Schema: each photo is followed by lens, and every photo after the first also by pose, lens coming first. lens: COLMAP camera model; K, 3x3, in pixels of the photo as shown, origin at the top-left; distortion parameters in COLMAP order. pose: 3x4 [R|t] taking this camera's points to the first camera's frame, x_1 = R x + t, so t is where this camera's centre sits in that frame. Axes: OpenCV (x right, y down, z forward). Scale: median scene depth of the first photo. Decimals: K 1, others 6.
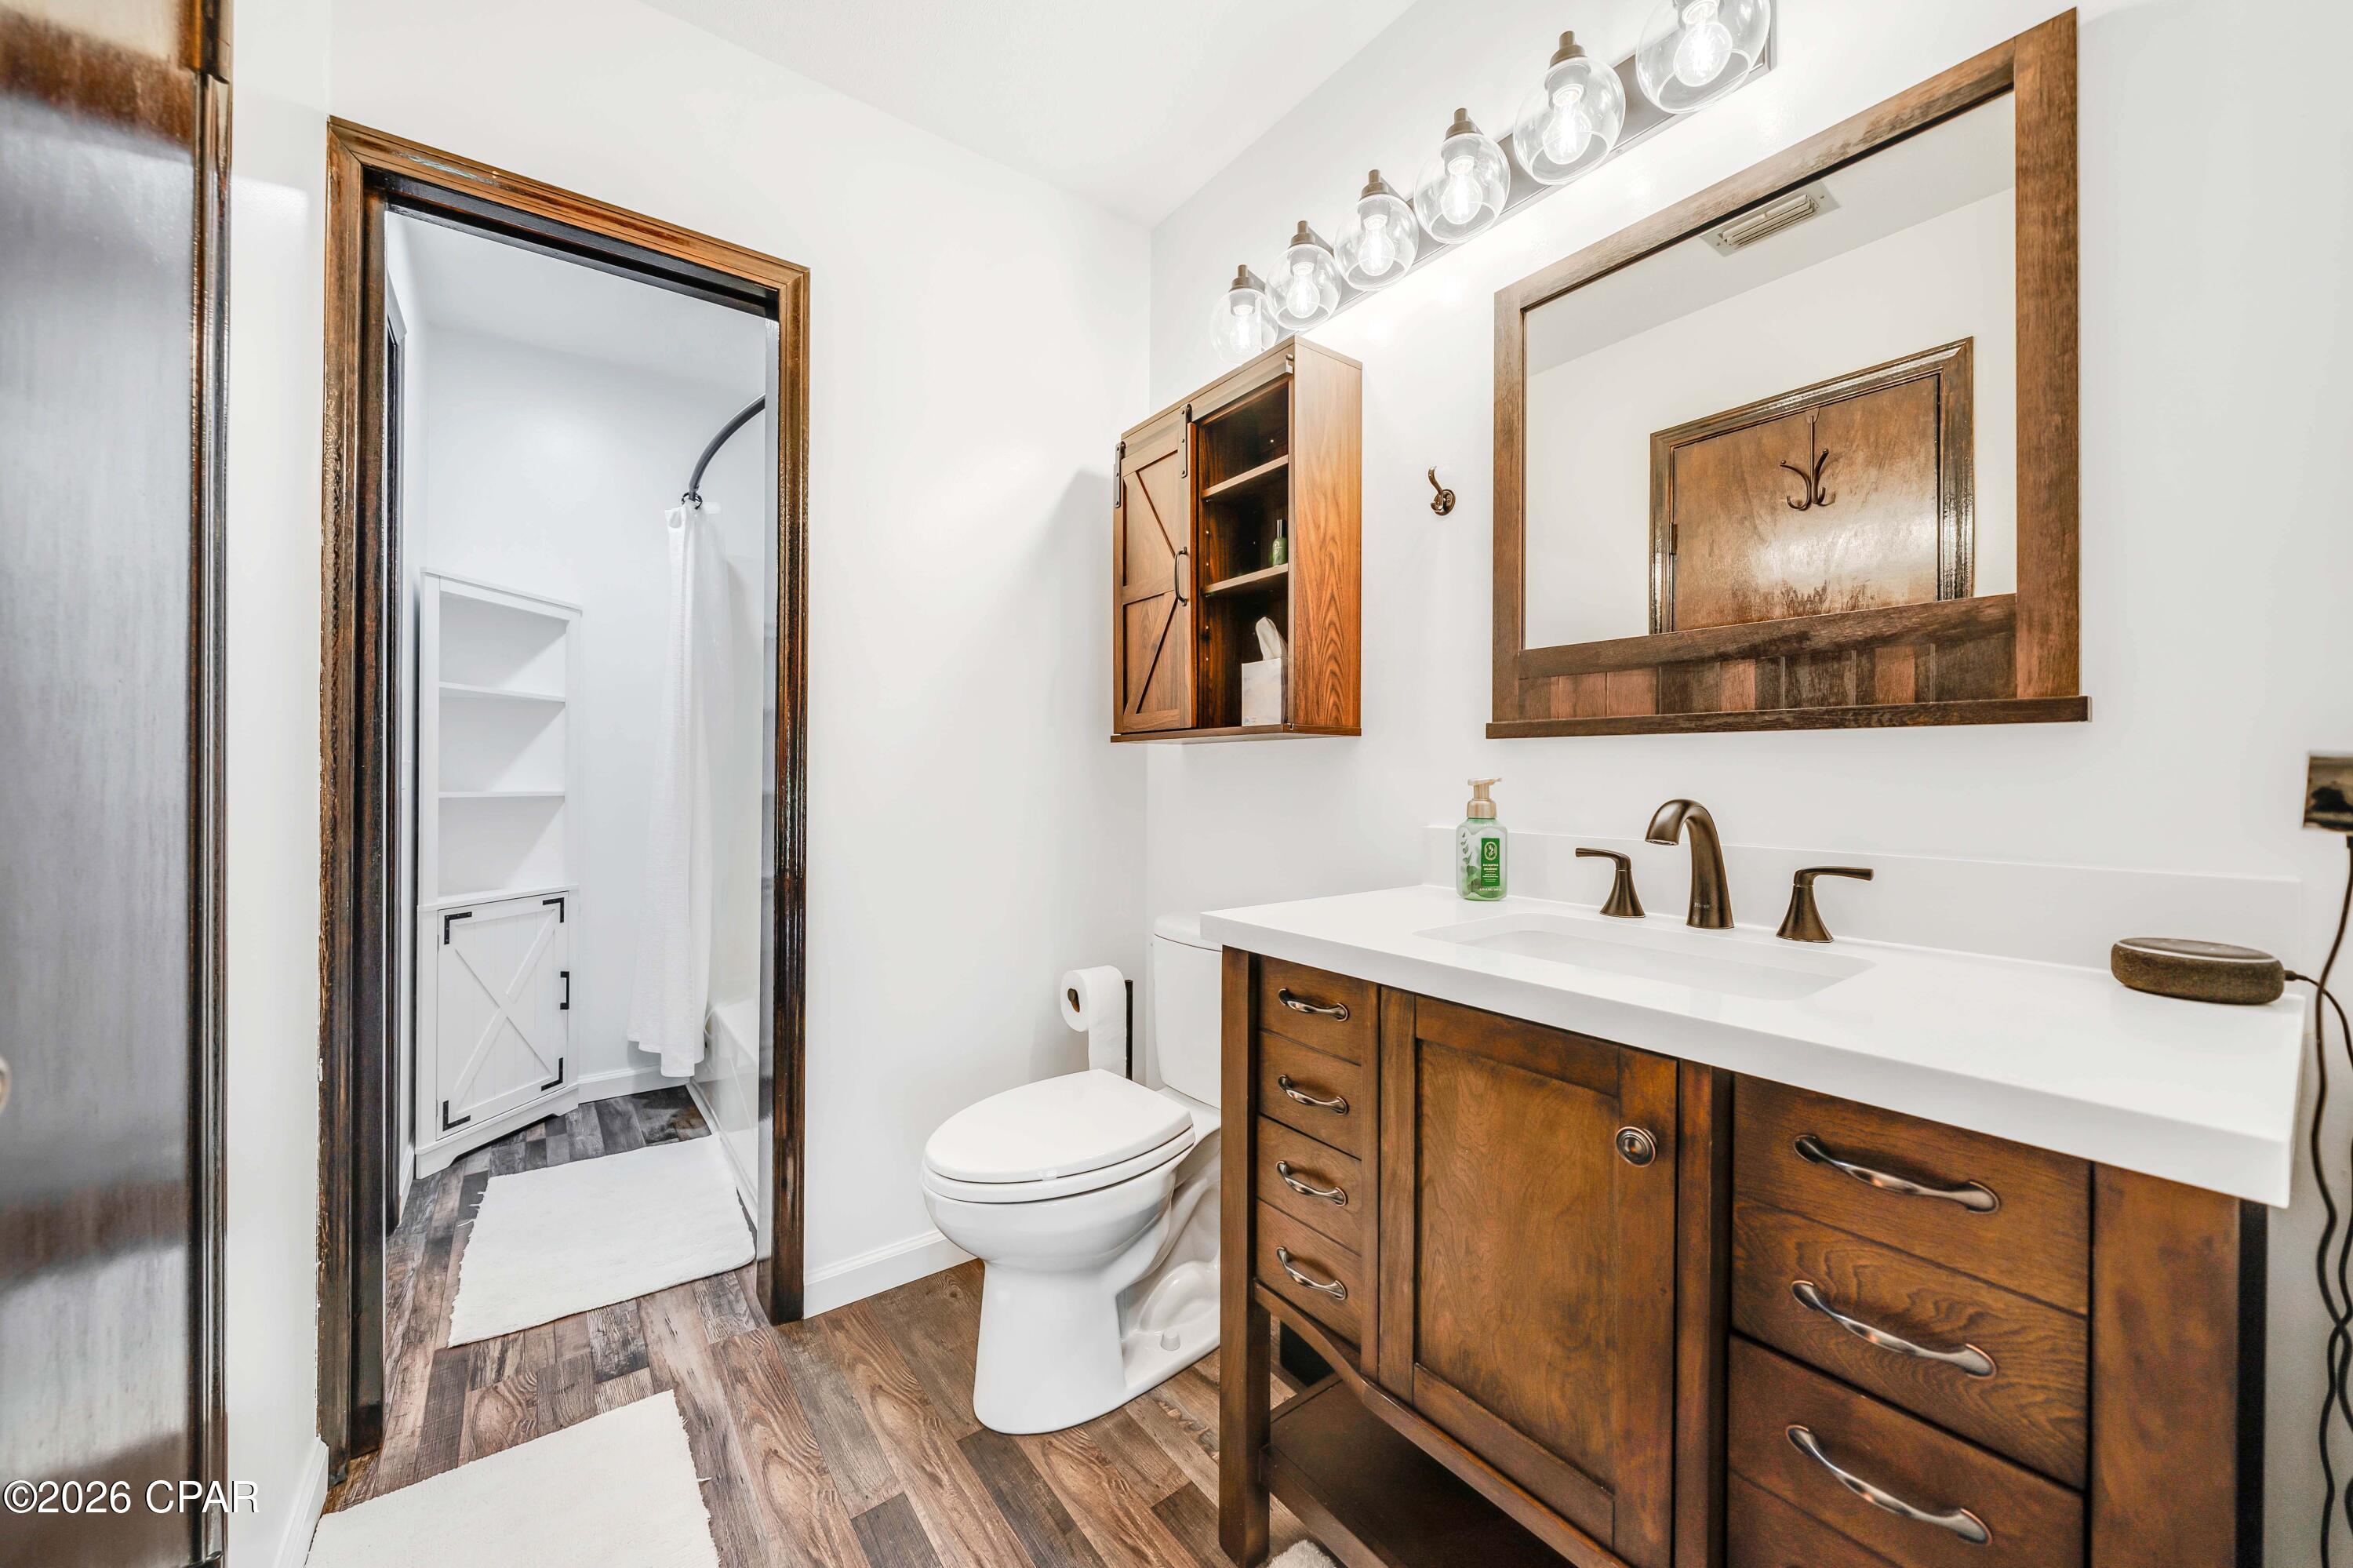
lens RADIAL K [[864.6, 0, 1172.9], [0, 864.6, 769.7], [0, 0, 1]] dist [0.000534, 0.000063]
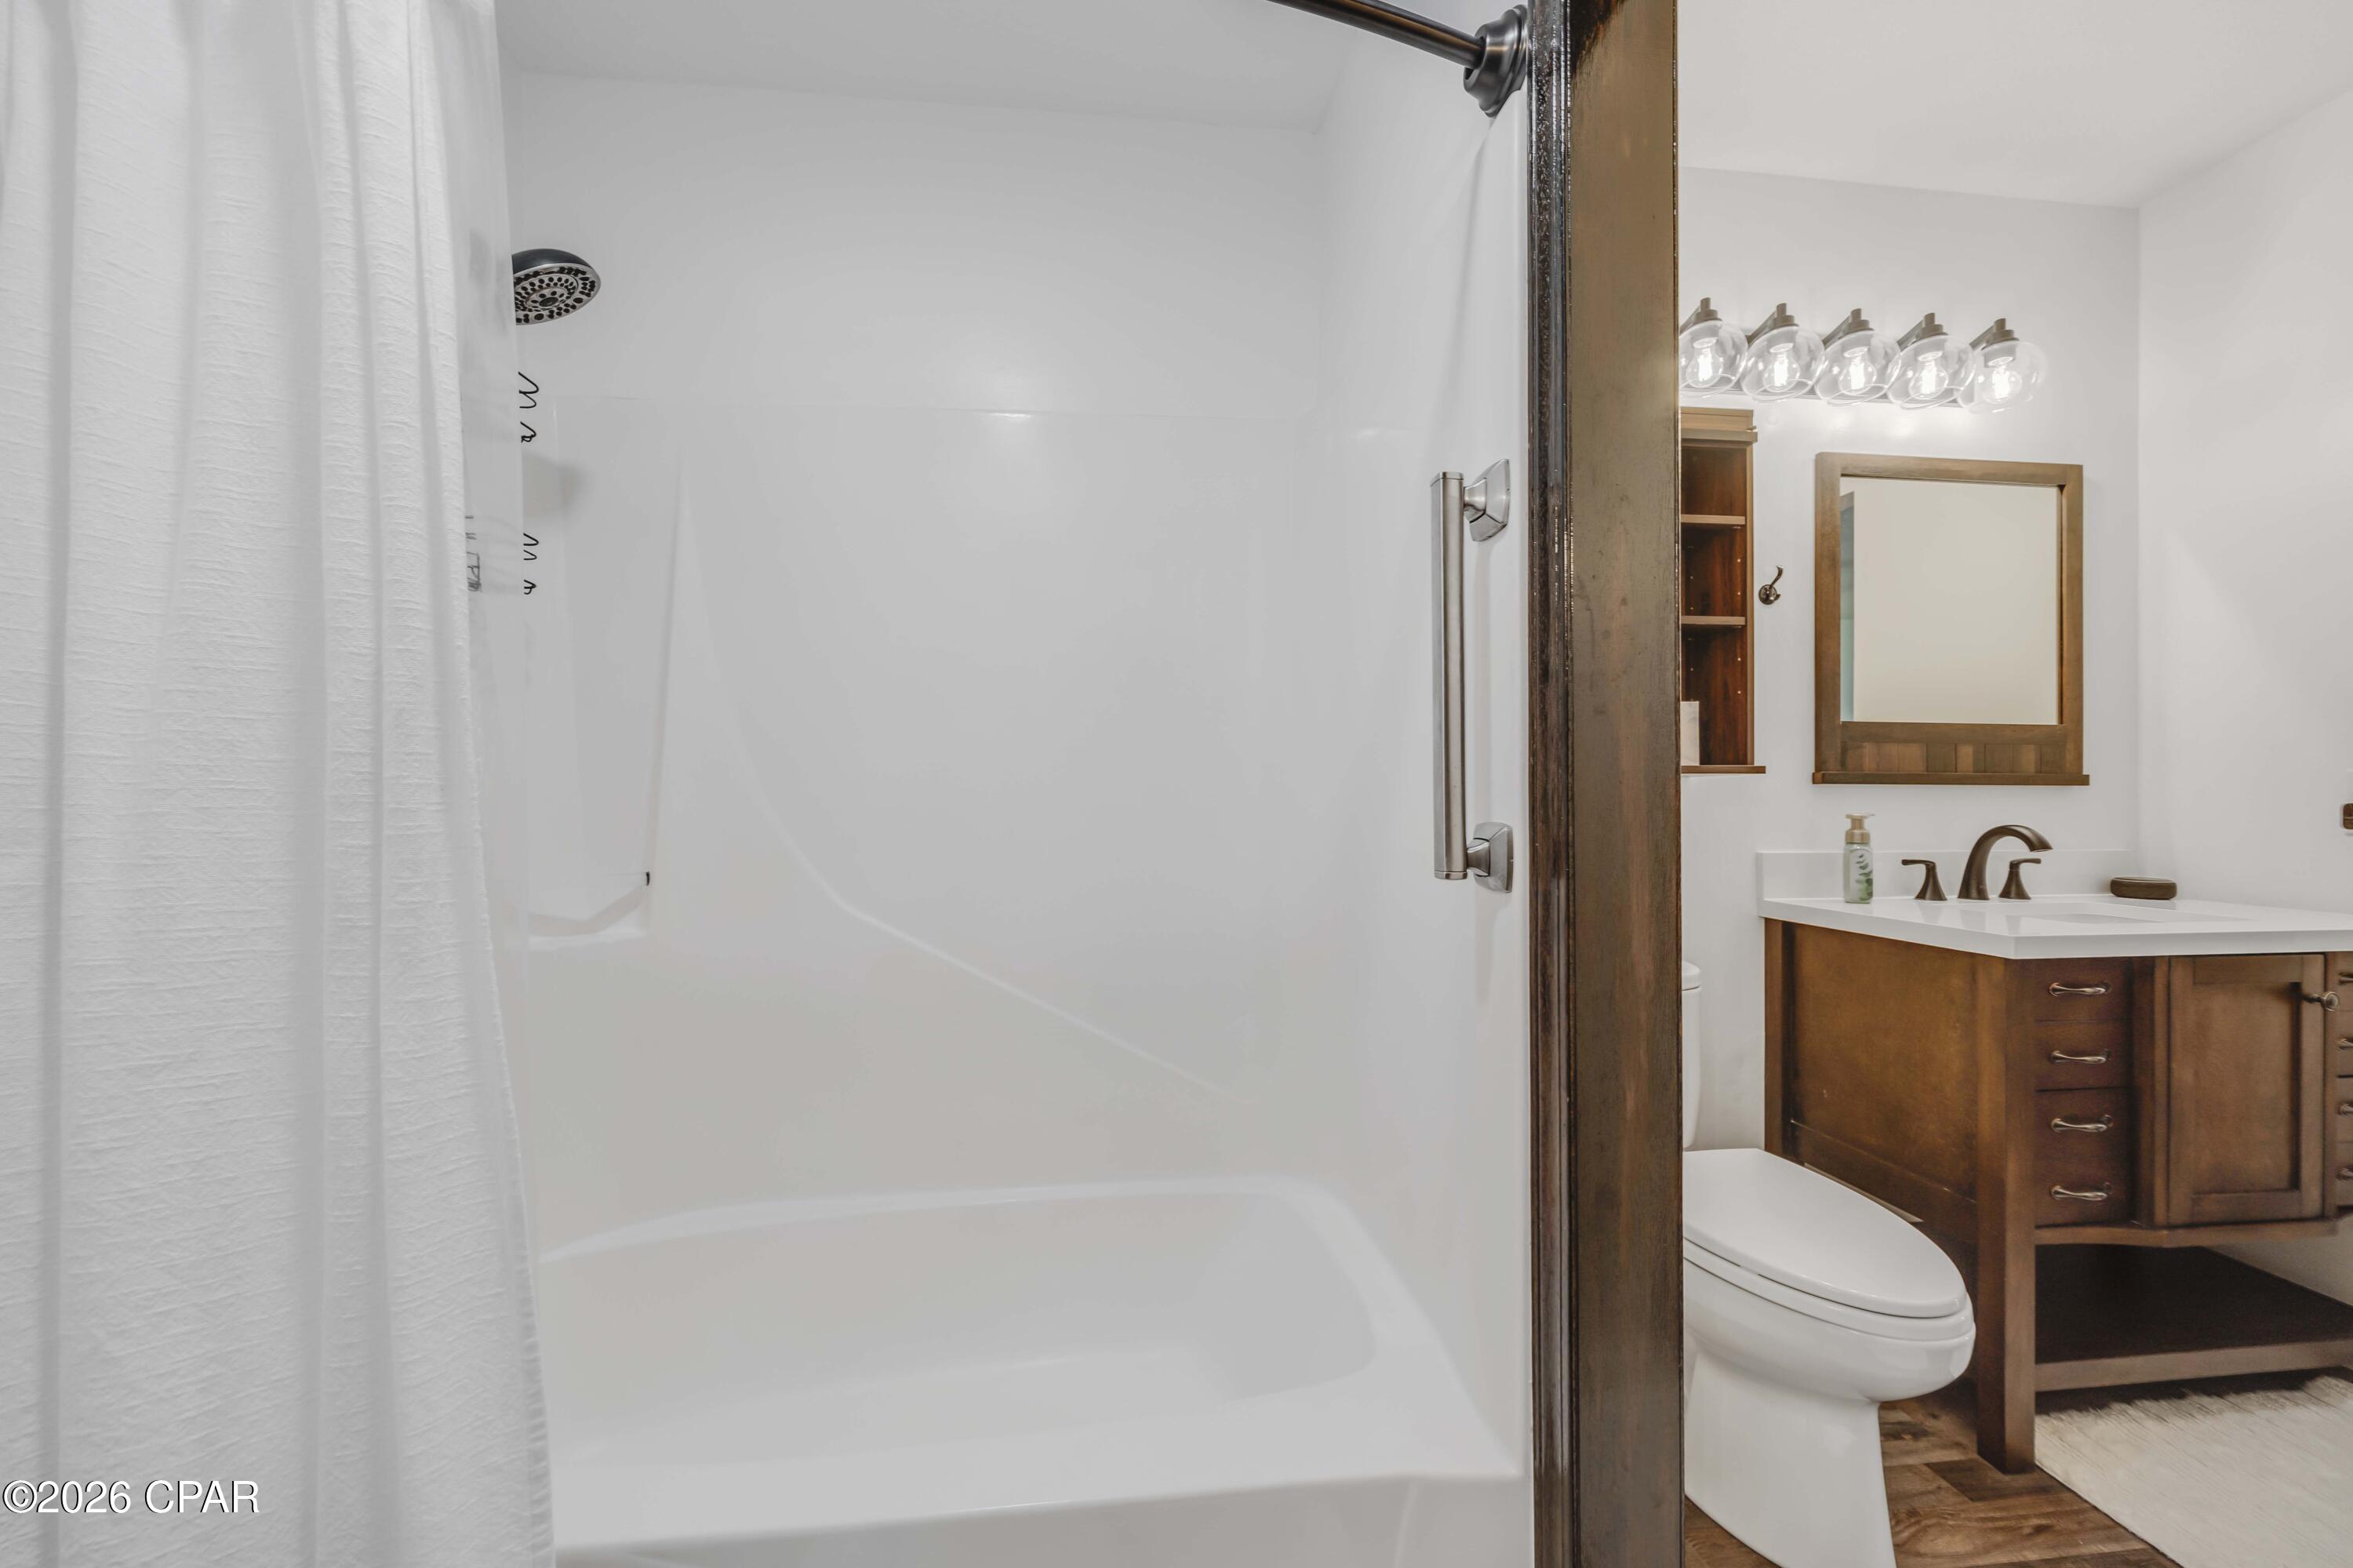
lens RADIAL K [[836.0, 0, 1177.4], [0, 836.0, 819.9], [0, 0, 1]] dist [-0.000149, 0.000005]
pose [[0.505859, -0.018853, 0.862410, -0.708214], [-0.000807, 0.999750, 0.022328, -0.004623], [-0.862616, -0.011991, 0.505717, 0.676061]]
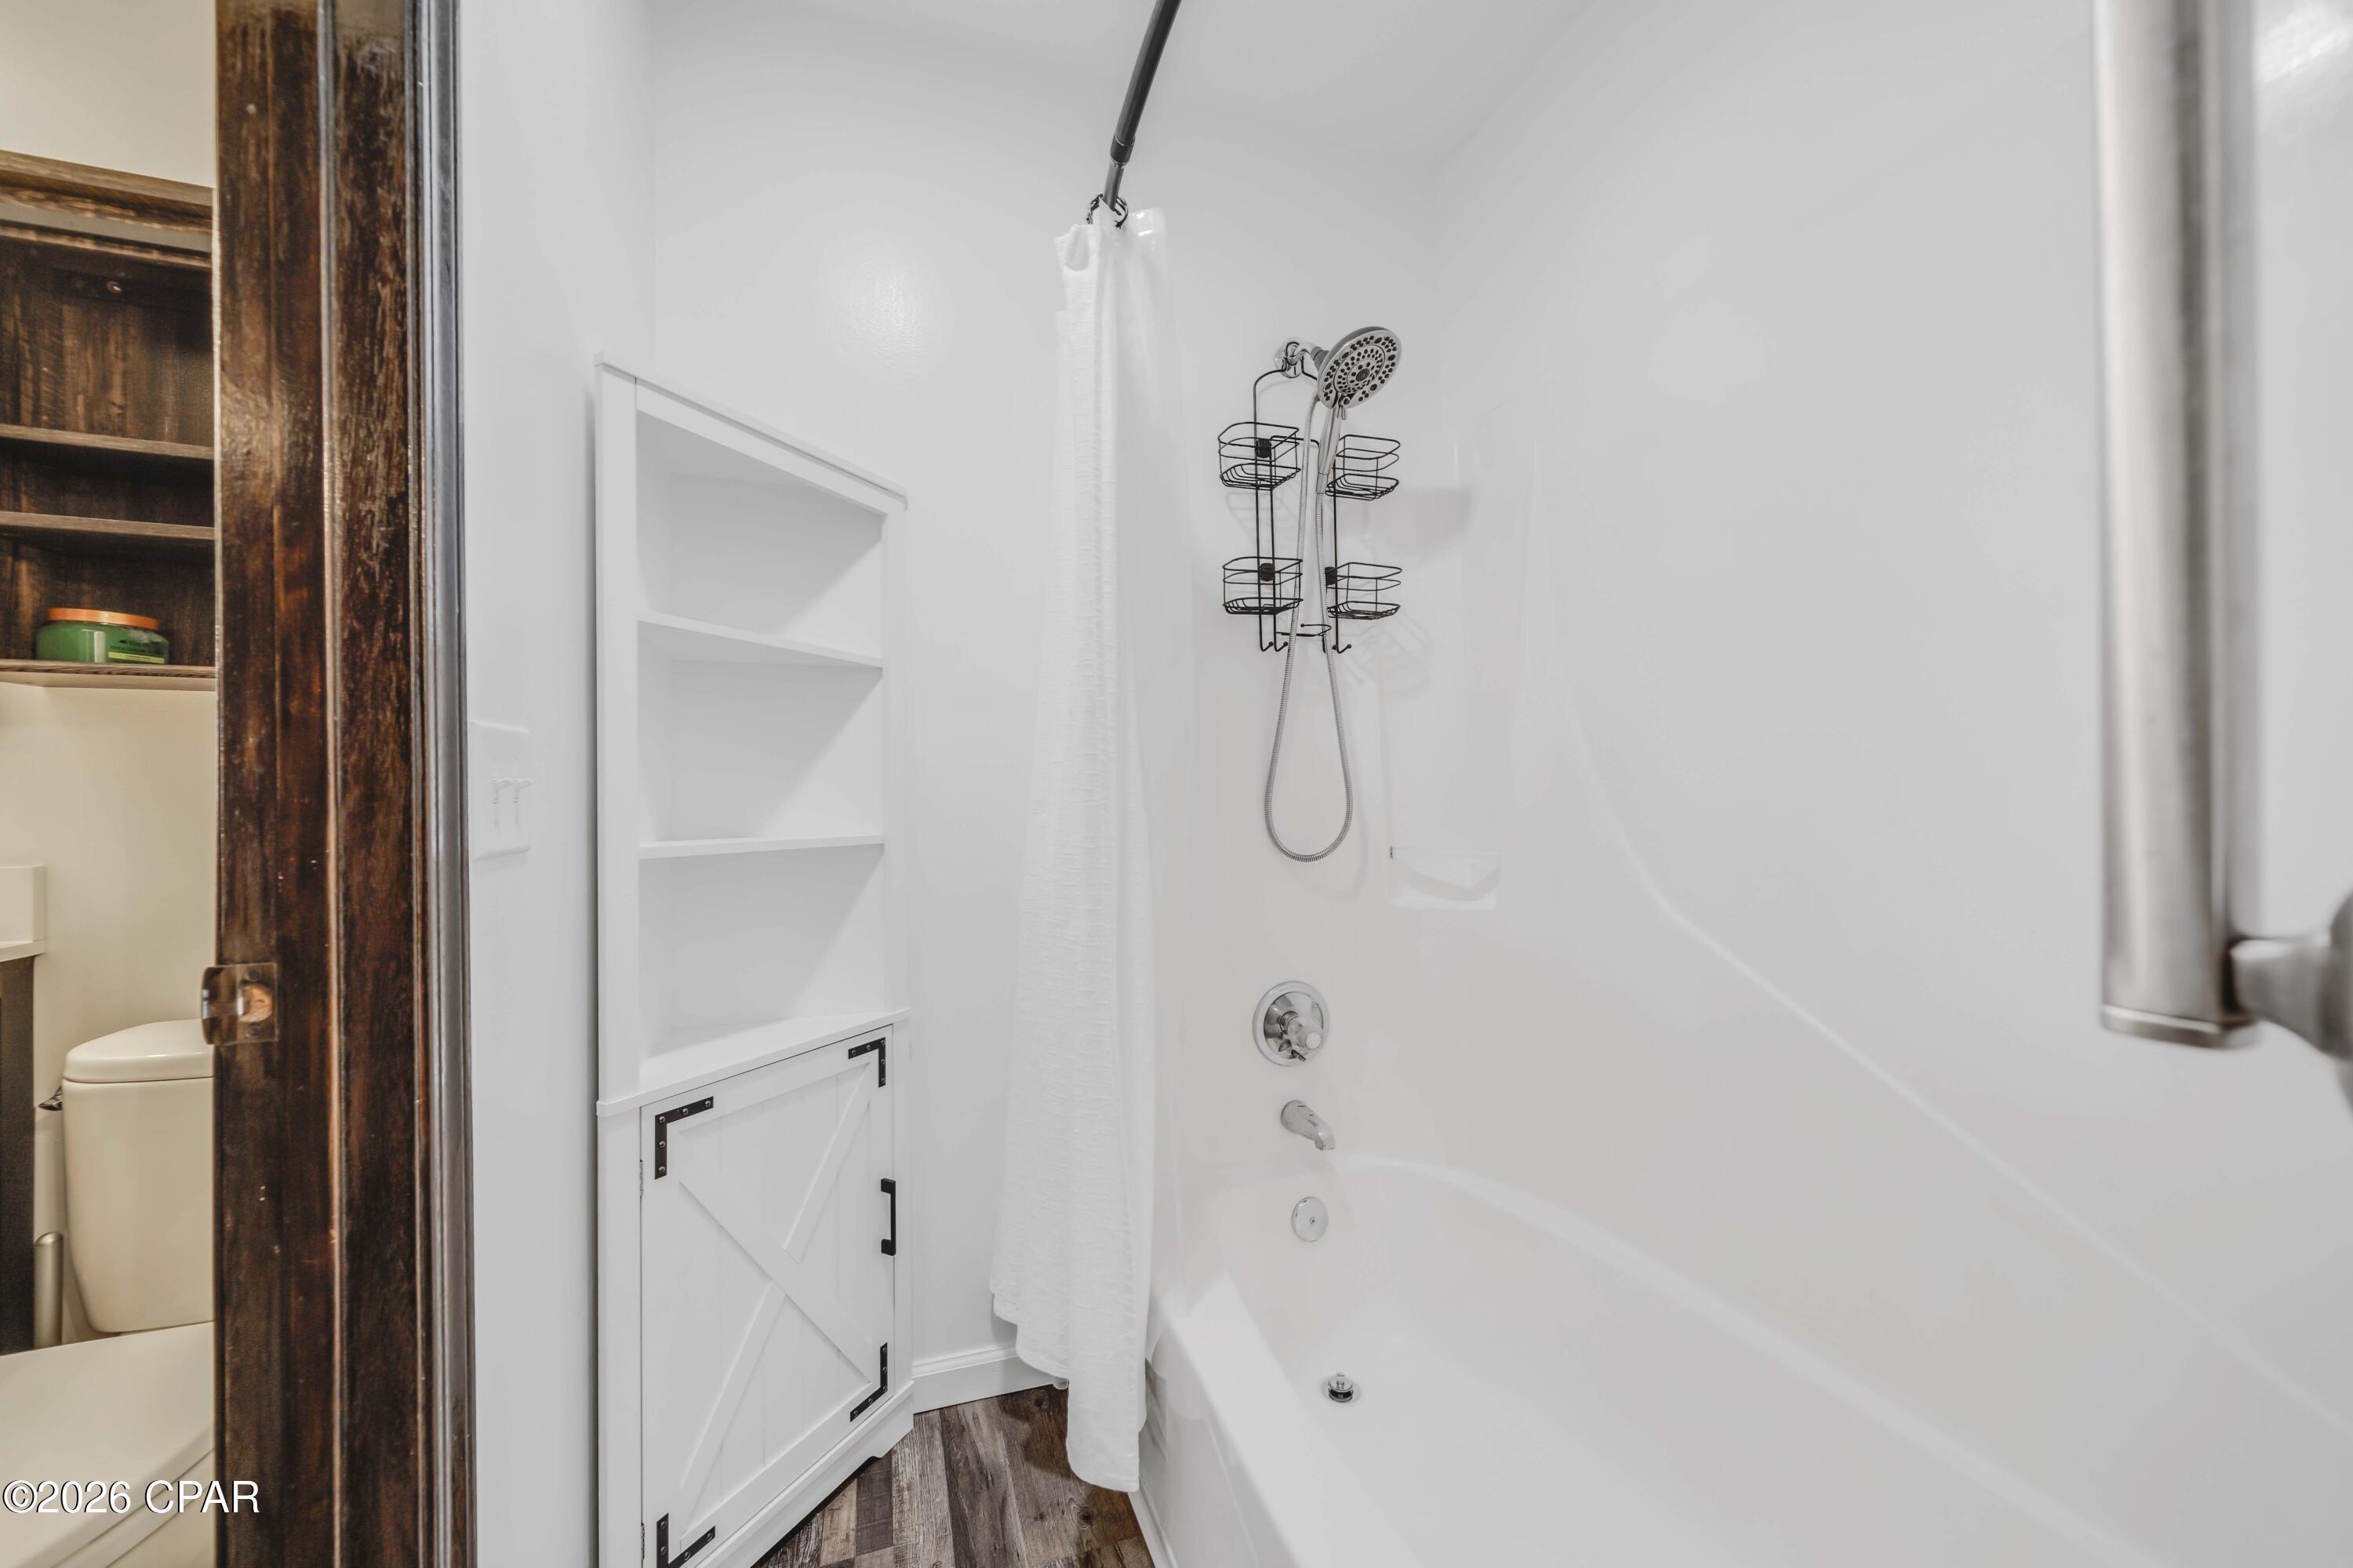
lens RADIAL K [[839.1, 0, 1176.5], [0, 839.1, 784.0], [0, 0, 1]] dist [0.000226, 0.000041]
pose [[0.953759, -0.011631, -0.300347, -0.422783], [0.011852, 0.999929, -0.001086, -0.004281], [0.300338, -0.002524, 0.953829, 0.631050]]
